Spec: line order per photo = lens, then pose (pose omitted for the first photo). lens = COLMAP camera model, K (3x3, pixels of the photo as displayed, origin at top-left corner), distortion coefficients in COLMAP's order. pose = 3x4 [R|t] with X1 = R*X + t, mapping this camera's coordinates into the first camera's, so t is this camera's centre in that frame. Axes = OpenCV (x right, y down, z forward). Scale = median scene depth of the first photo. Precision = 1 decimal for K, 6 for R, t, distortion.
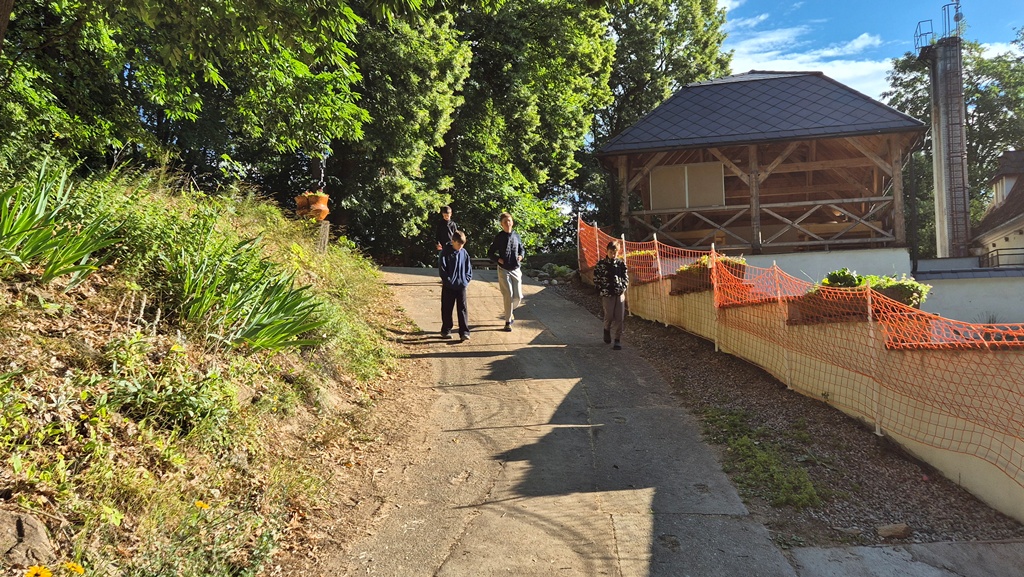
lens RADIAL K [[964.2, 0, 511.9], [0, 964.2, 287.9], [0, 0, 1]] dist [0.052606, 0.008597]
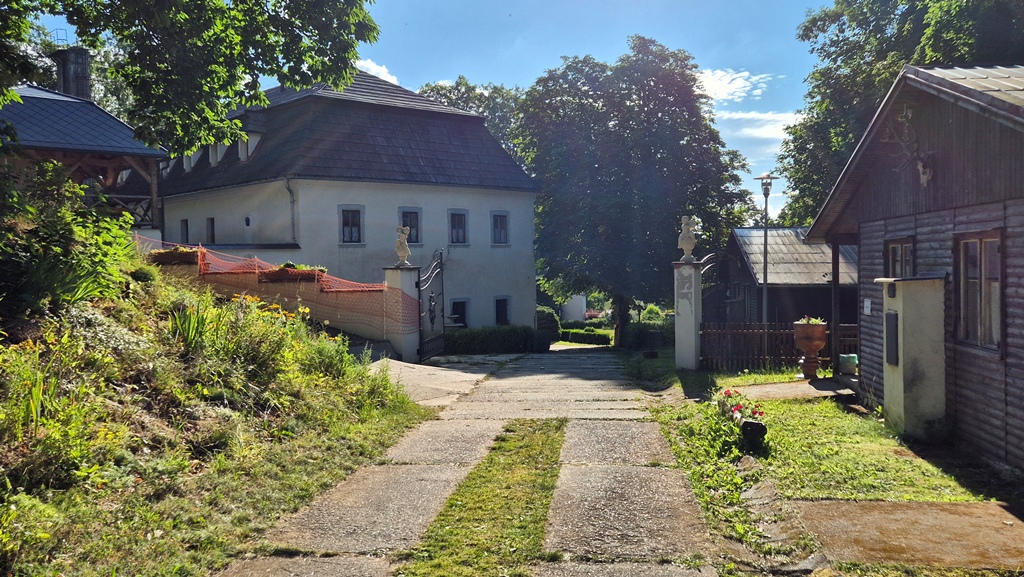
lens RADIAL K [[964.2, 0, 512.0], [0, 964.2, 289.0], [0, 0, 1]] dist [0.052606, 0.008597]
pose [[0.558174, -0.008288, 0.829683, -0.565992], [-0.038940, 0.998587, 0.036172, -0.024323], [-0.828810, -0.052498, 0.557062, -0.349420]]
